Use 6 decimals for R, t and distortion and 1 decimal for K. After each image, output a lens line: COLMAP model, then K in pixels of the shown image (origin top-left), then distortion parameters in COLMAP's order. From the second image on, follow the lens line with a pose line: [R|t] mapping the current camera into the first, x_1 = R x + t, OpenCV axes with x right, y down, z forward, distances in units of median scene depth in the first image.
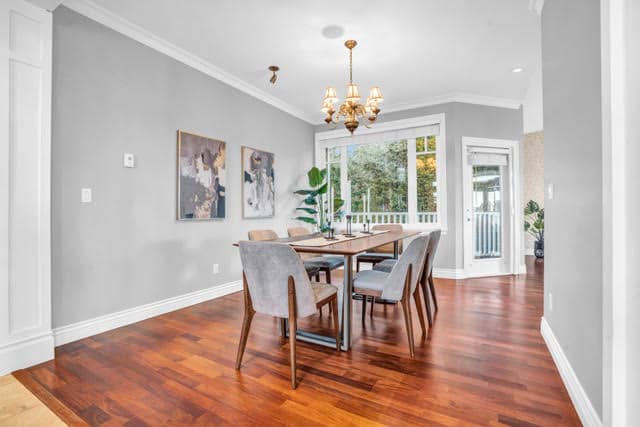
lens RADIAL K [[296.1, 0, 320.9], [0, 296.1, 212.5], [0, 0, 1]] dist [-0.027184, 0.007220]
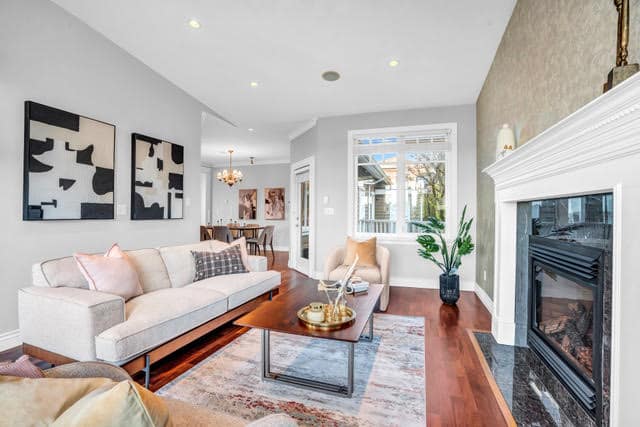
lens RADIAL K [[296.1, 0, 319.6], [0, 296.1, 213.5], [0, 0, 1]] dist [-0.027184, 0.007220]
pose [[0.211620, 0.004288, -0.977343, 2.452998], [-0.006645, 0.999974, 0.002949, -0.043832], [0.977330, 0.005870, 0.211643, 1.083234]]
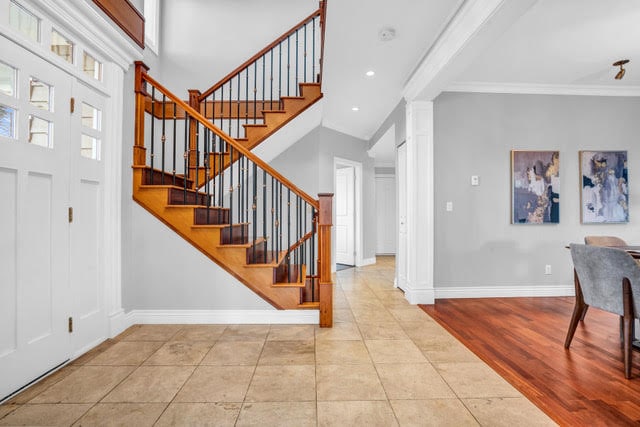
lens RADIAL K [[296.1, 0, 317.9], [0, 296.1, 213.5], [0, 0, 1]] dist [-0.027184, 0.007220]
pose [[0.524659, -0.002514, -0.851309, 0.119827], [-0.001699, 0.999991, -0.004000, -0.010572], [0.851311, 0.003545, 0.524650, -0.305291]]
